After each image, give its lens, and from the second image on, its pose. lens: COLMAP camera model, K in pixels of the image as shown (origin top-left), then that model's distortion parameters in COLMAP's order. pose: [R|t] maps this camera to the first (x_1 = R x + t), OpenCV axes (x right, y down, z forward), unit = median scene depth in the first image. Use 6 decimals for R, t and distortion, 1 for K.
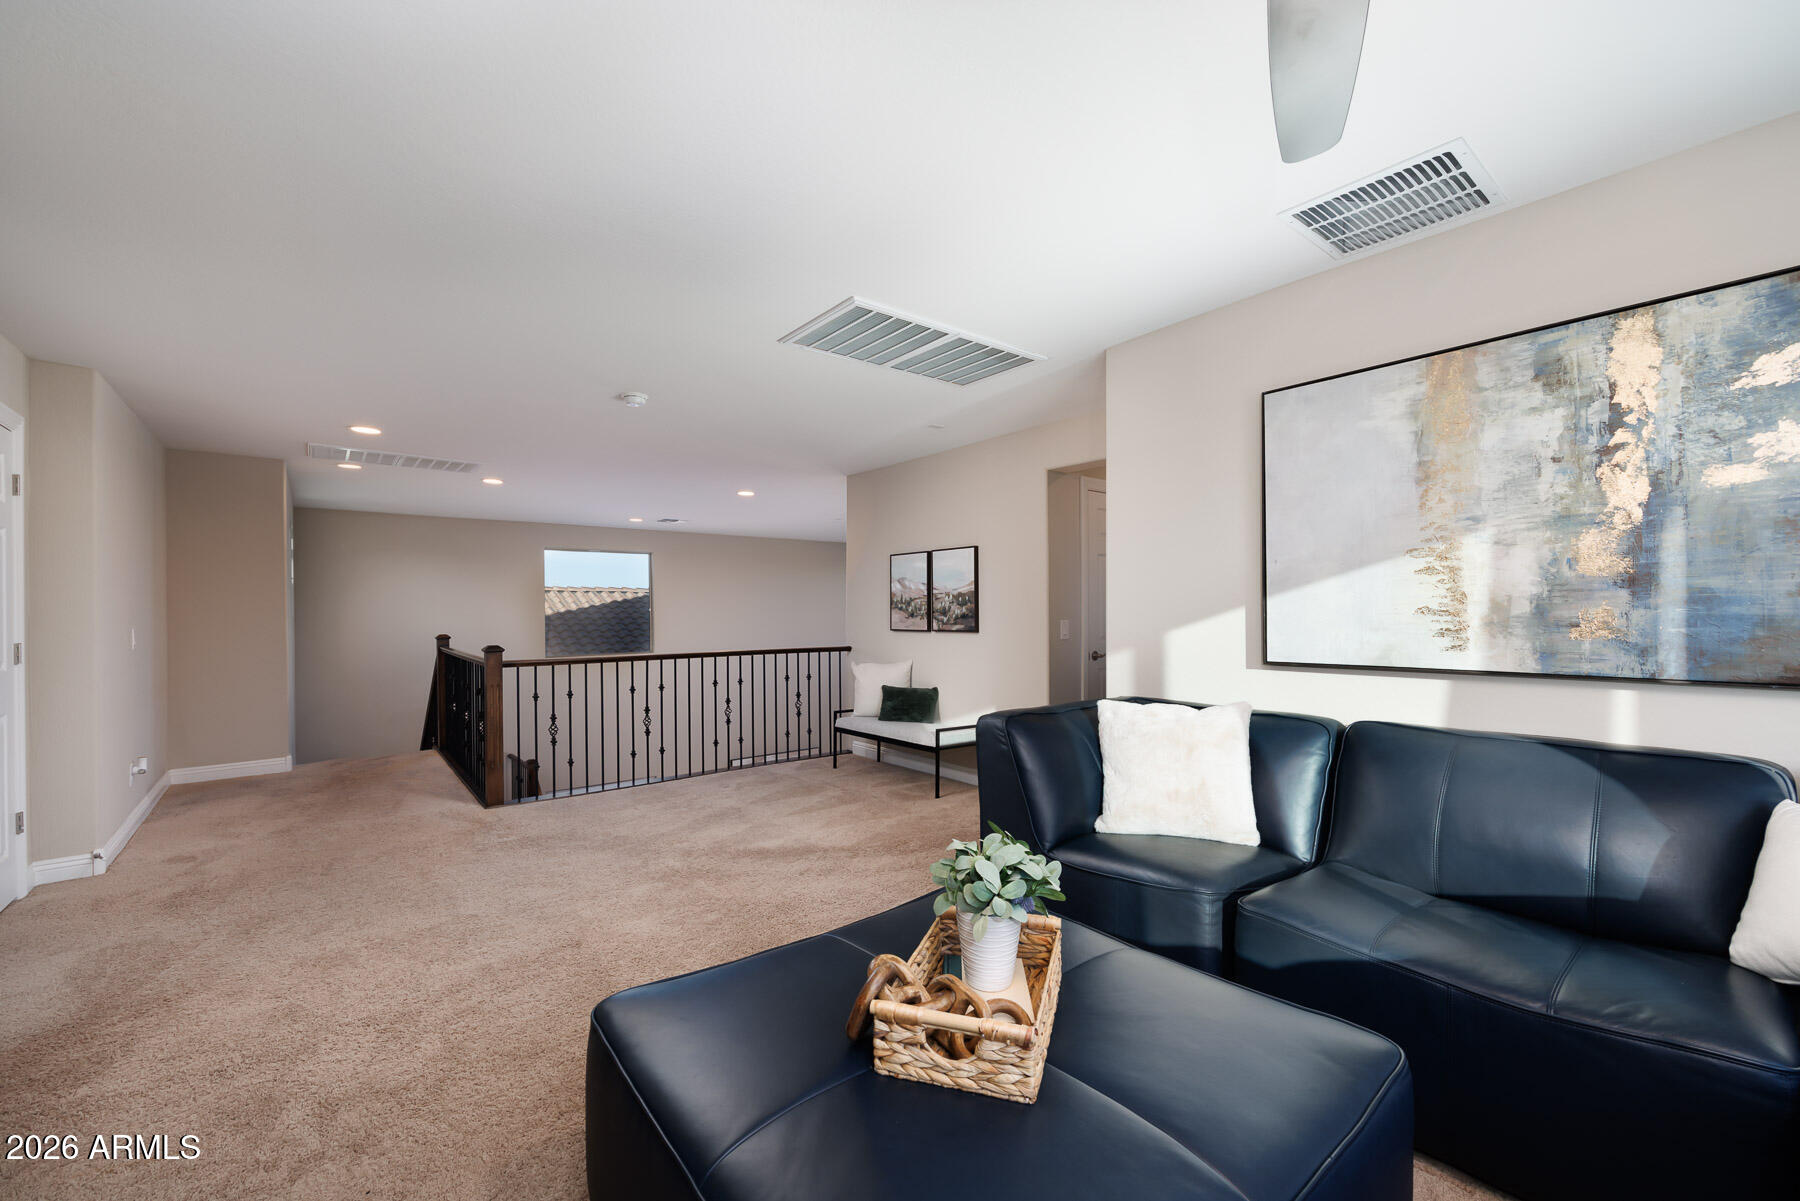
lens RADIAL K [[735.0, 0, 901.9], [0, 735.0, 608.4], [0, 0, 1]] dist [-0.000195, 0.000240]
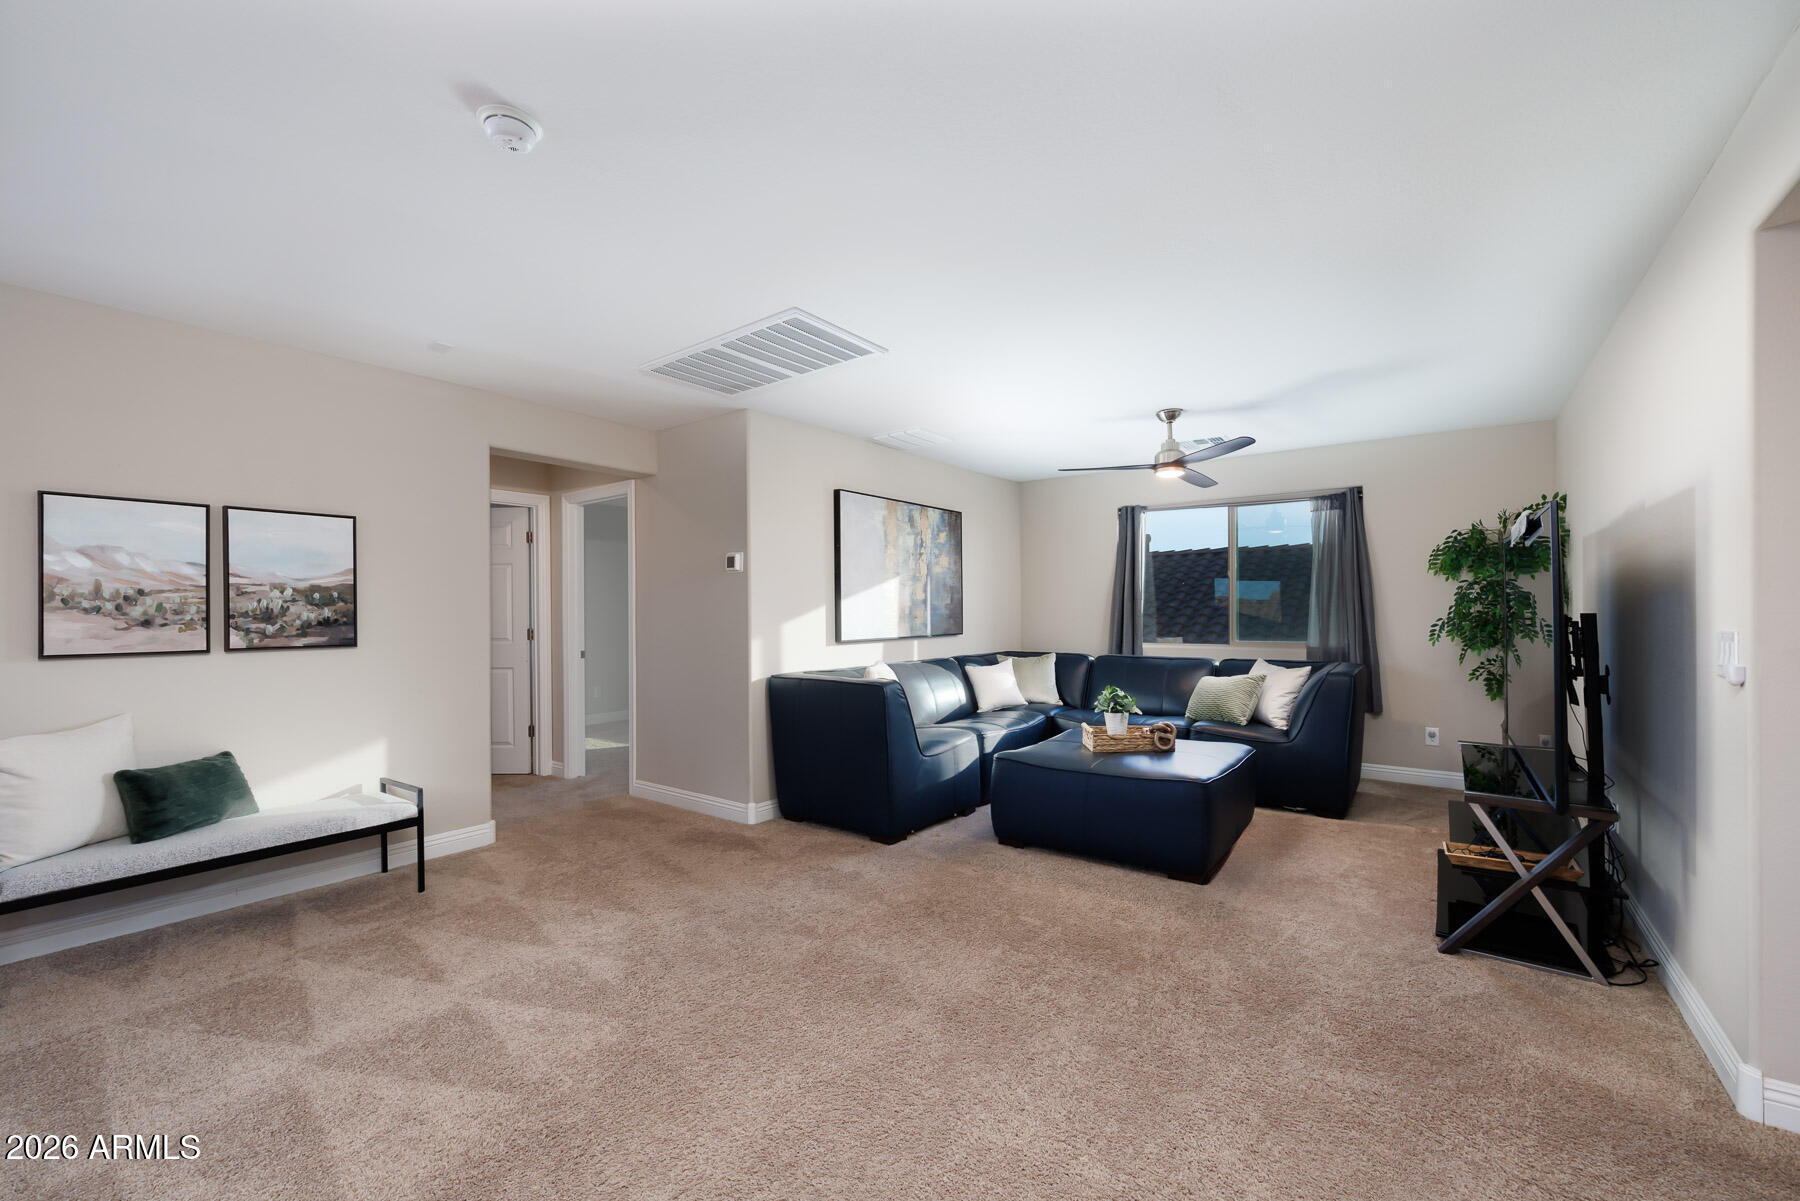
lens RADIAL K [[735.0, 0, 901.9], [0, 735.0, 608.4], [0, 0, 1]] dist [-0.000195, 0.000240]
pose [[-0.246209, 0.012155, 0.969140, -0.812021], [0.004655, 0.999925, -0.011359, 0.009529], [-0.969206, 0.001714, -0.246247, 0.835260]]
